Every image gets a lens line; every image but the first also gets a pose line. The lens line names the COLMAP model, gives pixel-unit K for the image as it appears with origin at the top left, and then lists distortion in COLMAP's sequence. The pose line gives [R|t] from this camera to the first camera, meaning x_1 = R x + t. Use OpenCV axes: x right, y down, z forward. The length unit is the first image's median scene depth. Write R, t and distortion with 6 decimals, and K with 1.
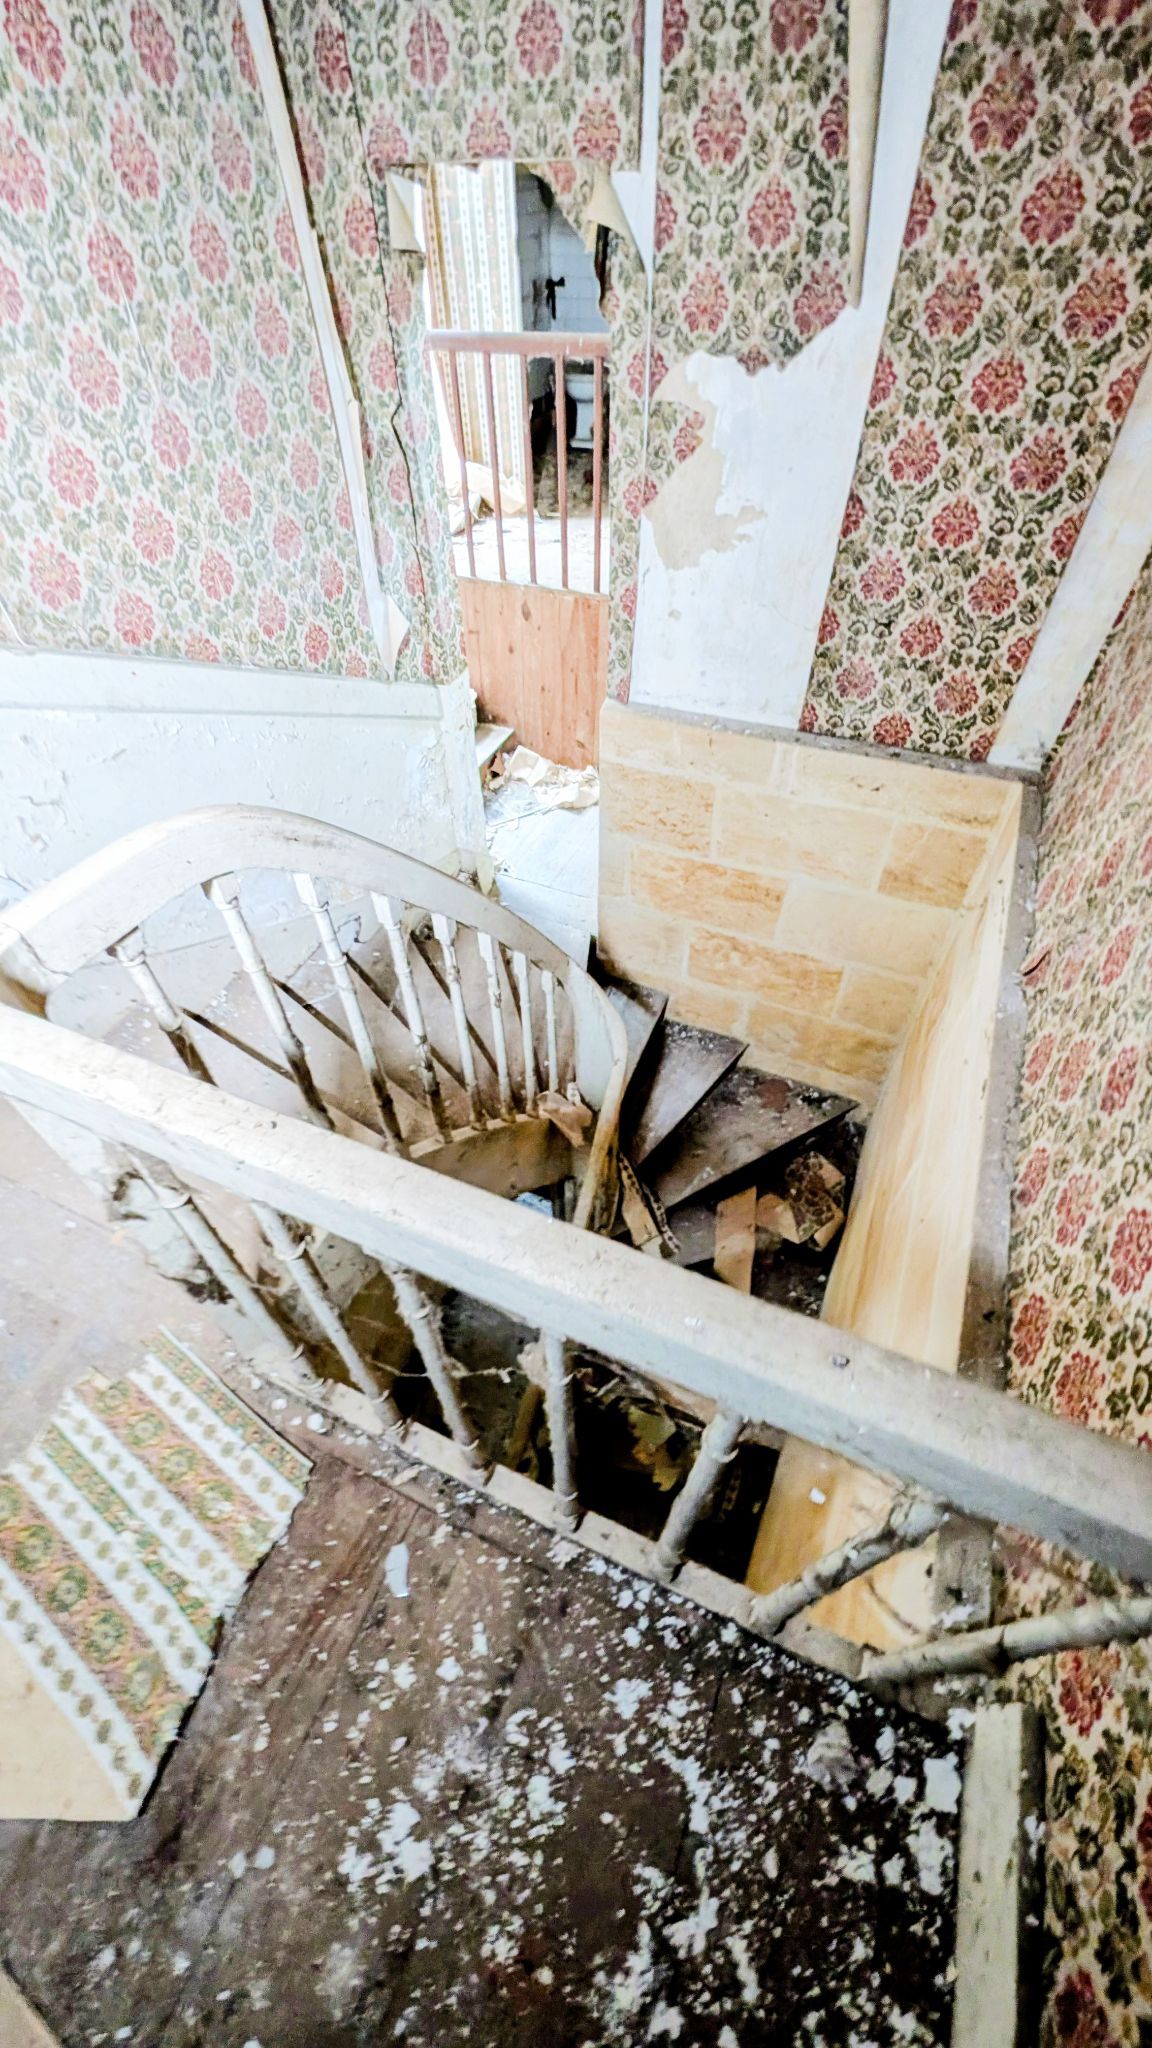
lens RADIAL K [[726.7, 0, 576.0], [0, 726.7, 1024.0], [0, 0, 1]] dist [-0.007007, -0.000130]
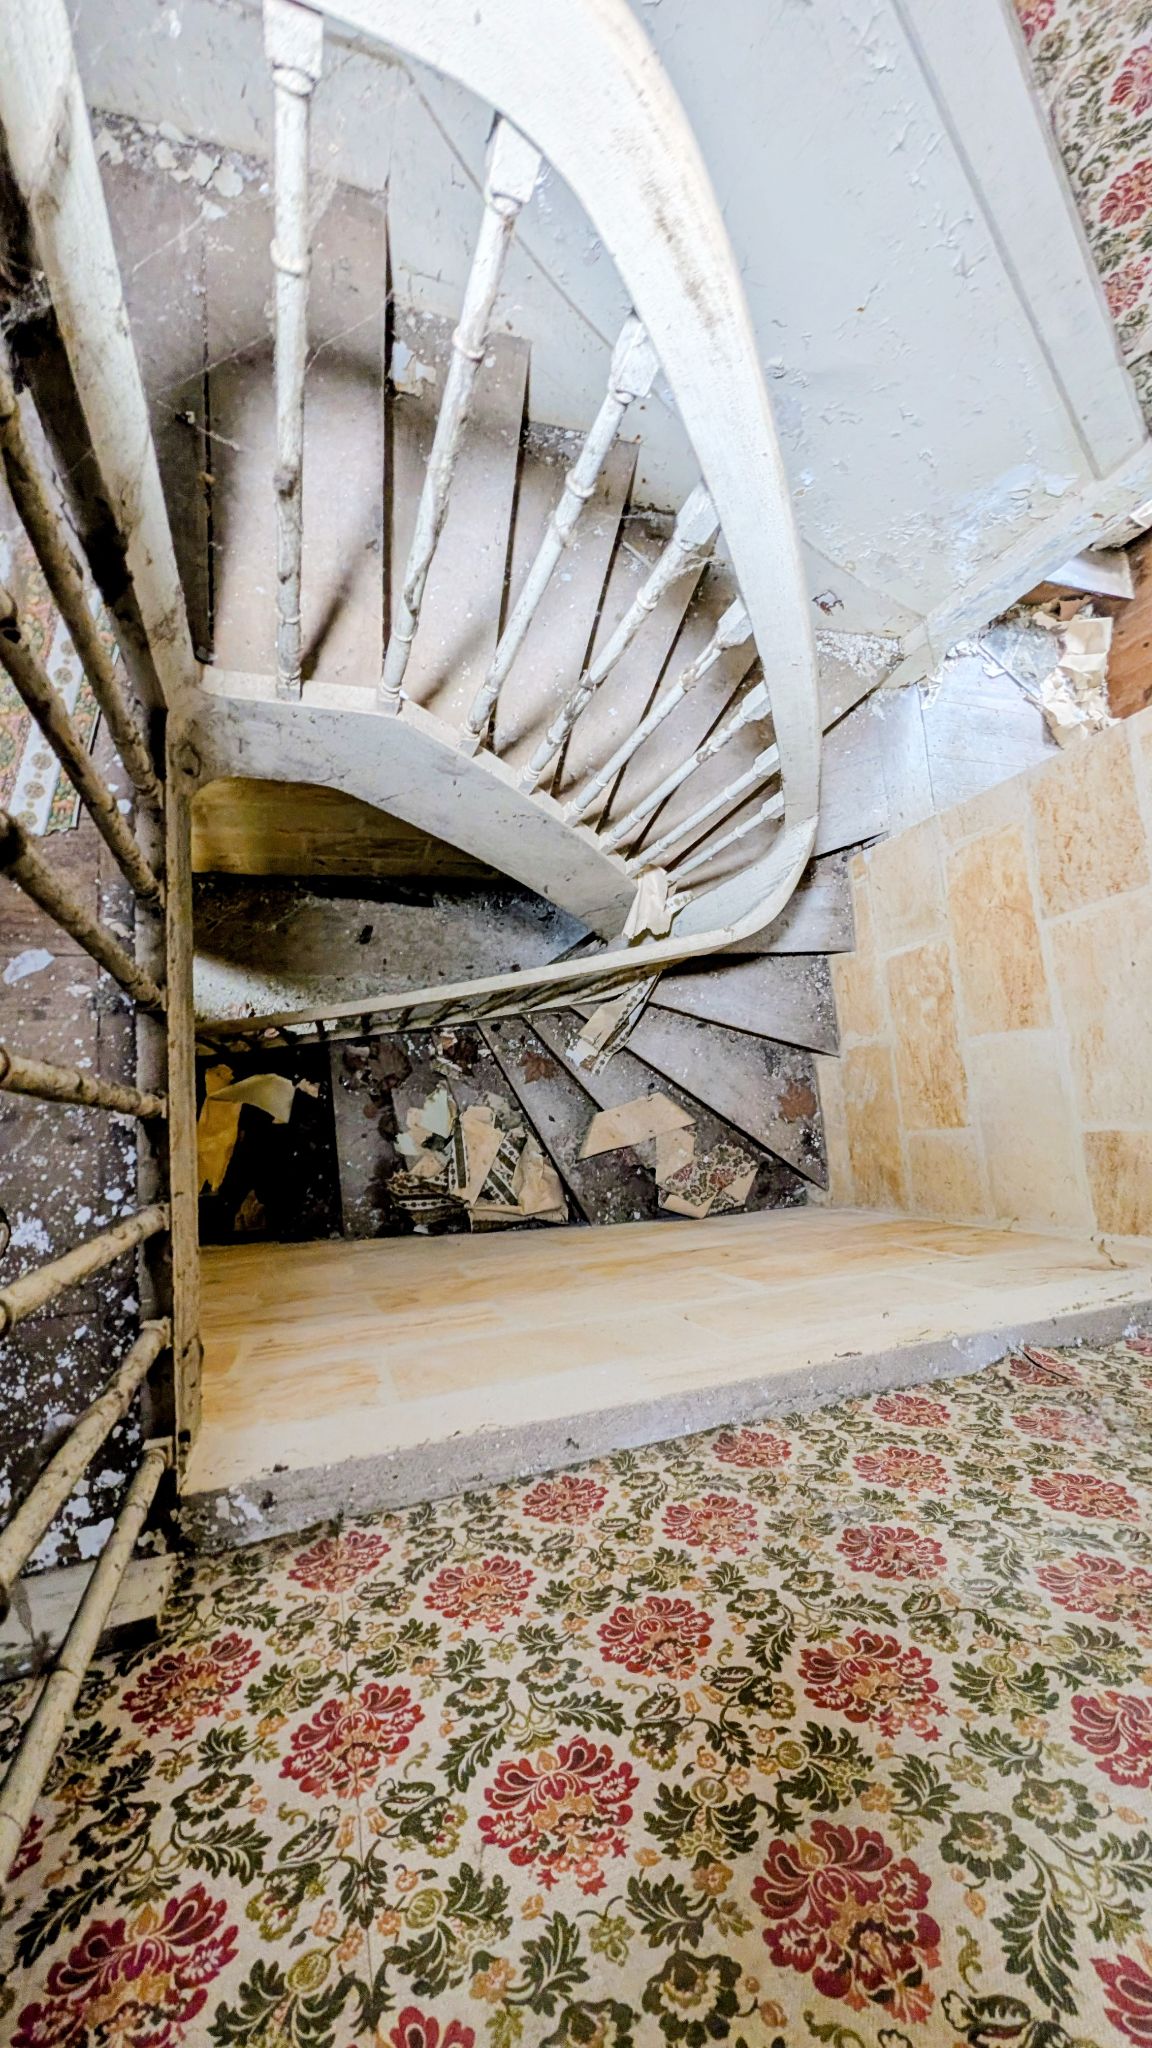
lens RADIAL K [[735.8, 0, 576.0], [0, 735.8, 1024.0], [0, 0, 1]] dist [-0.002401, -0.000360]
pose [[0.442940, 0.895560, 0.042141, 0.074739], [-0.843078, 0.400072, 0.359392, -0.118262], [0.304998, -0.194717, 0.932235, 0.256509]]
